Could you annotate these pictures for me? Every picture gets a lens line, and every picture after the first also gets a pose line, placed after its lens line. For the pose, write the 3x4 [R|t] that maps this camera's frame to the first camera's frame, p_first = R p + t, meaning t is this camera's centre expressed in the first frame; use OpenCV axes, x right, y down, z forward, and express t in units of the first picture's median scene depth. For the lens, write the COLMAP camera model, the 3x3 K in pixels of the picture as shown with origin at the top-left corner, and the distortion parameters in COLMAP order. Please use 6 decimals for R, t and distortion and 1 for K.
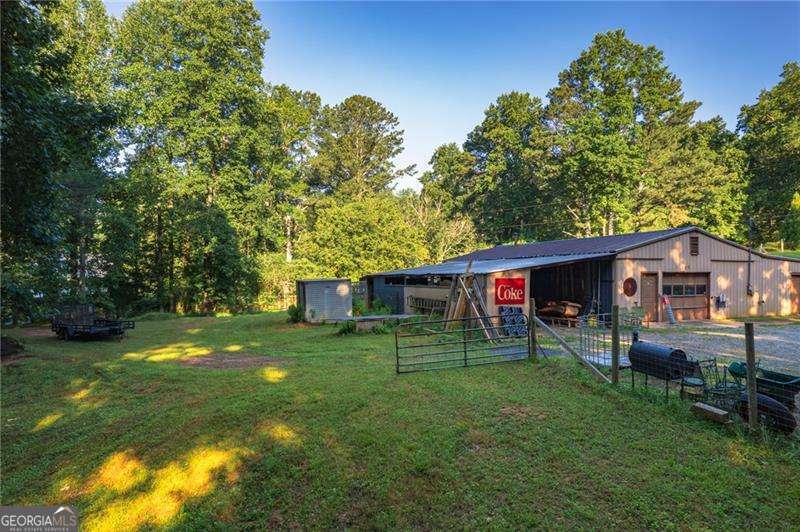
lens RADIAL K [[507.9, 0, 399.6], [0, 507.9, 264.9], [0, 0, 1]] dist [0.000405, 0.003328]
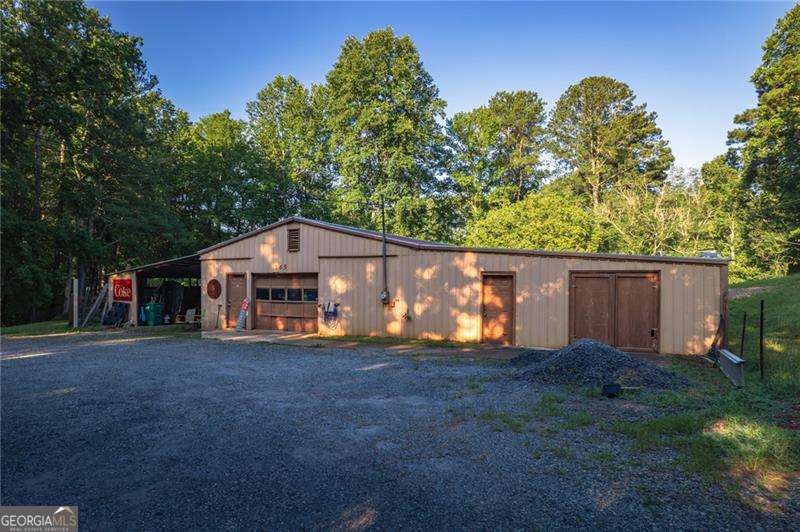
lens RADIAL K [[507.9, 0, 399.7], [0, 507.9, 271.1], [0, 0, 1]] dist [0.000405, 0.003328]
pose [[0.635590, -0.014951, -0.771882, 1.316761], [0.013177, 0.999877, -0.008516, 0.021496], [0.771915, -0.004758, 0.635708, 0.612422]]
